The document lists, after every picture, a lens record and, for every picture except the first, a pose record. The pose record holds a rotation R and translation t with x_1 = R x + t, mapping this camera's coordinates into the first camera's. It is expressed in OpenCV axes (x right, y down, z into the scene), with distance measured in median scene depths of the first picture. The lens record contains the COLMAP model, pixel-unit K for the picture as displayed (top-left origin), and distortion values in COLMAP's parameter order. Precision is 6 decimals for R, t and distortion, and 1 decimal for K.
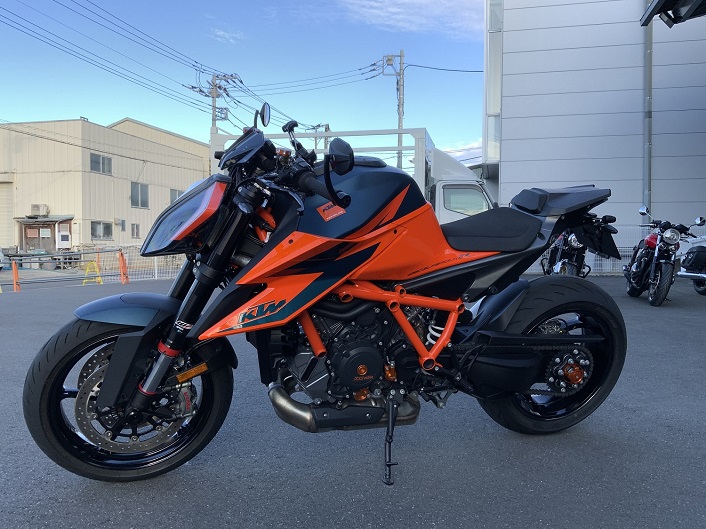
lens RADIAL K [[579.0, 0, 351.8], [0, 579.0, 266.2], [0, 0, 1]] dist [0.083089, -0.160234]
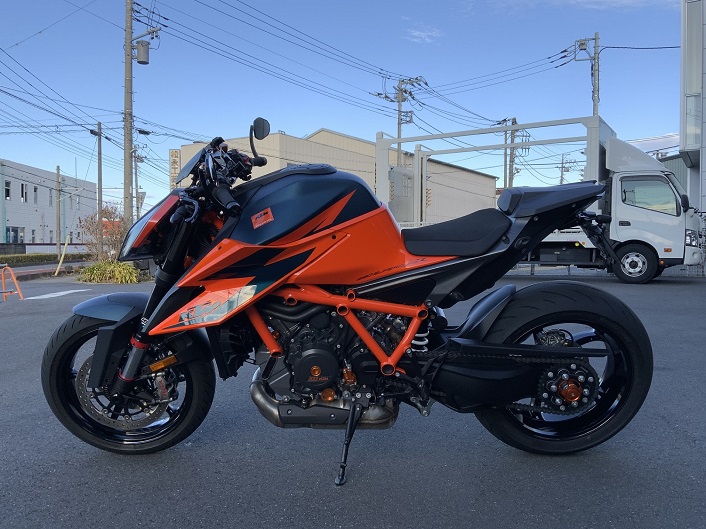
lens RADIAL K [[579.0, 0, 351.8], [0, 579.0, 266.2], [0, 0, 1]] dist [0.083089, -0.160234]
pose [[0.945440, 0.003873, -0.325774, 0.257628], [-0.003691, 0.999992, 0.001176, -0.005803], [0.325776, 0.000091, 0.945447, 0.027276]]
